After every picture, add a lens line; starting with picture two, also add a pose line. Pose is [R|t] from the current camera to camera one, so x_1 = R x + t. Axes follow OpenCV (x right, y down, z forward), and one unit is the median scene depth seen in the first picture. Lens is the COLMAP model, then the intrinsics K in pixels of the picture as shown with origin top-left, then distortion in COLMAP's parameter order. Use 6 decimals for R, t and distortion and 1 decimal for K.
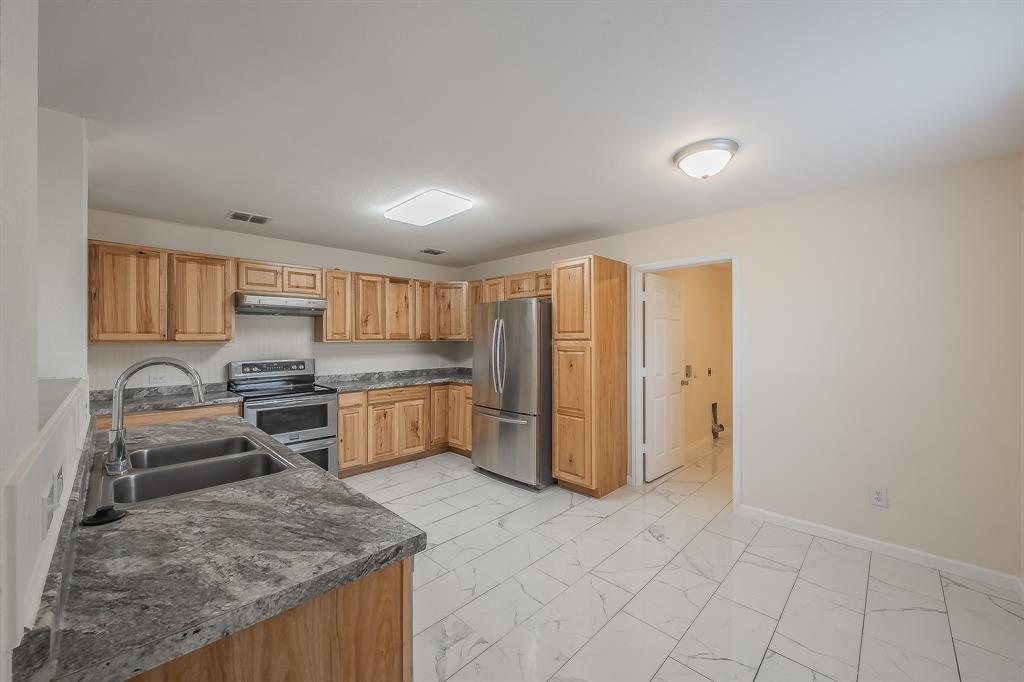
lens RADIAL K [[397.9, 0, 512.0], [0, 397.9, 341.0], [0, 0, 1]] dist [0.010624, 0.000276]
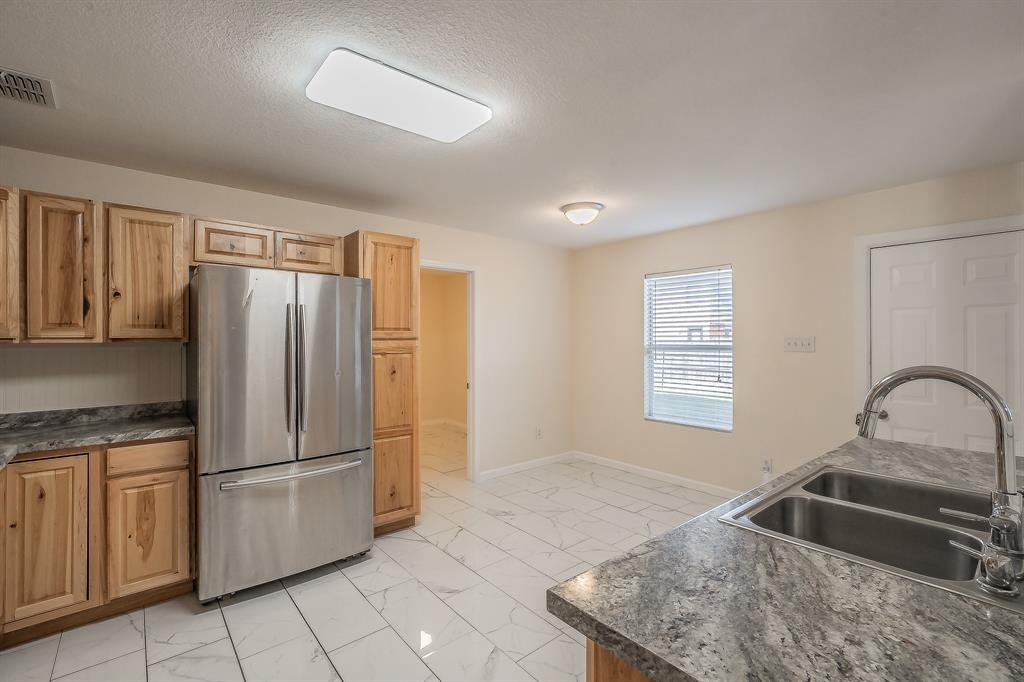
lens RADIAL K [[449.3, 0, 512.0], [0, 449.3, 341.0], [0, 0, 1]] dist [0.001011, -0.001514]
pose [[0.094289, 0.006668, 0.995523, -1.138825], [0.012649, 0.999889, -0.007896, 0.016751], [-0.995464, 0.013337, 0.094194, 1.091026]]
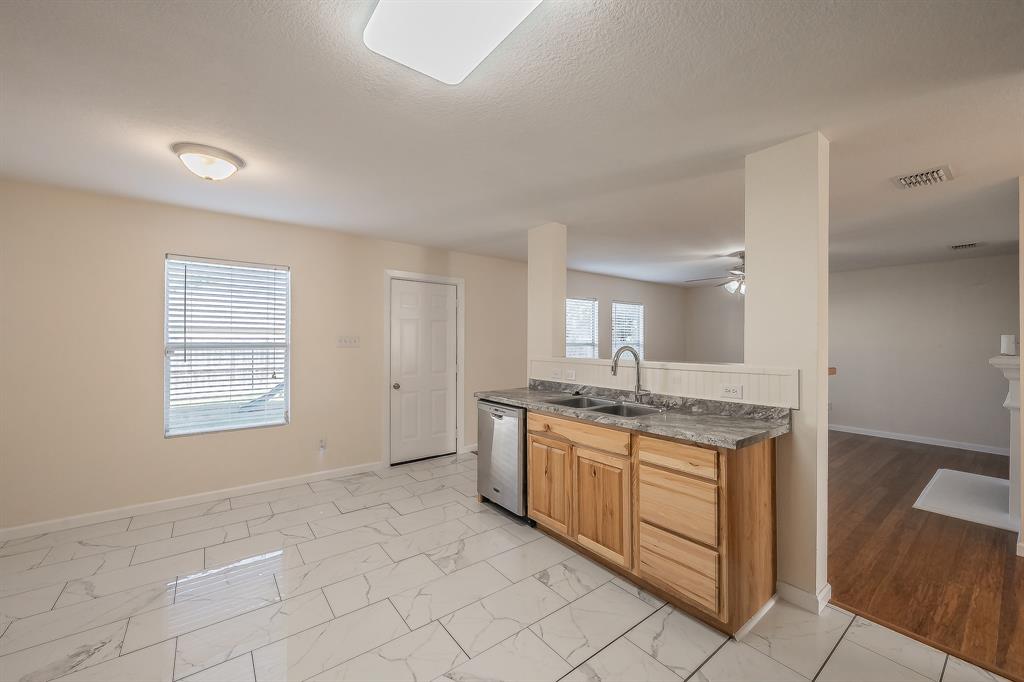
lens RADIAL K [[397.9, 0, 512.0], [0, 397.9, 341.0], [0, 0, 1]] dist [0.010624, 0.000276]
pose [[-0.988320, 0.002091, 0.152378, -0.488063], [0.004152, 0.999904, 0.013209, 0.005783], [-0.152336, 0.013688, -0.988234, 1.909009]]
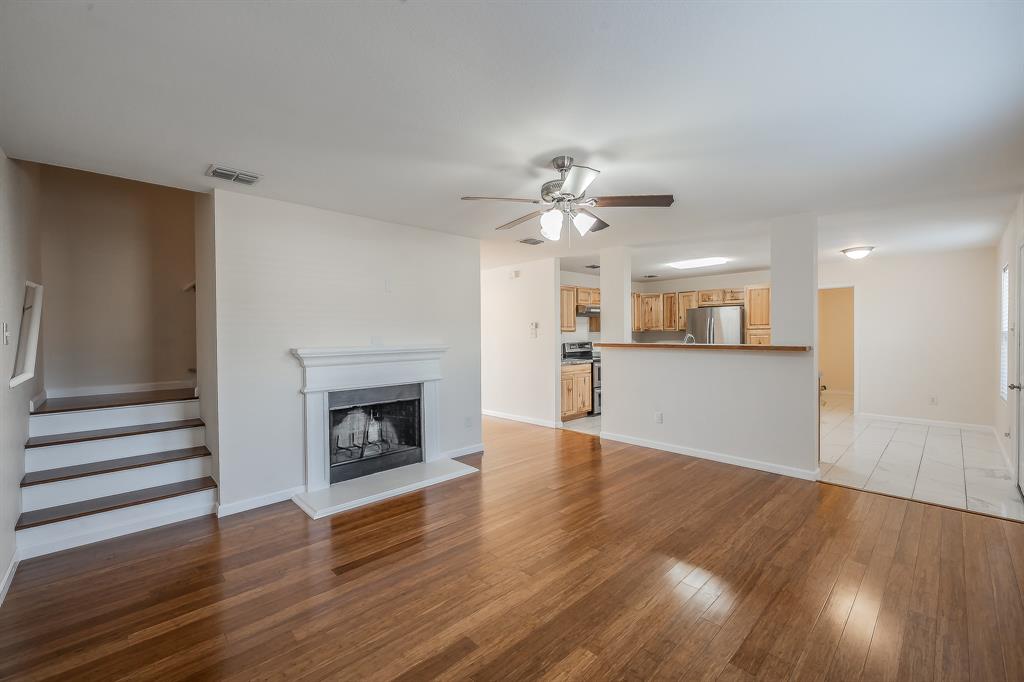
lens RADIAL K [[422.2, 0, 512.0], [0, 422.2, 341.0], [0, 0, 1]] dist [0.003592, 0.000233]
pose [[0.999047, -0.007275, -0.043036, -1.447691], [0.007893, 0.999868, 0.014198, 0.023178], [0.042927, -0.014524, 0.998973, -1.587781]]
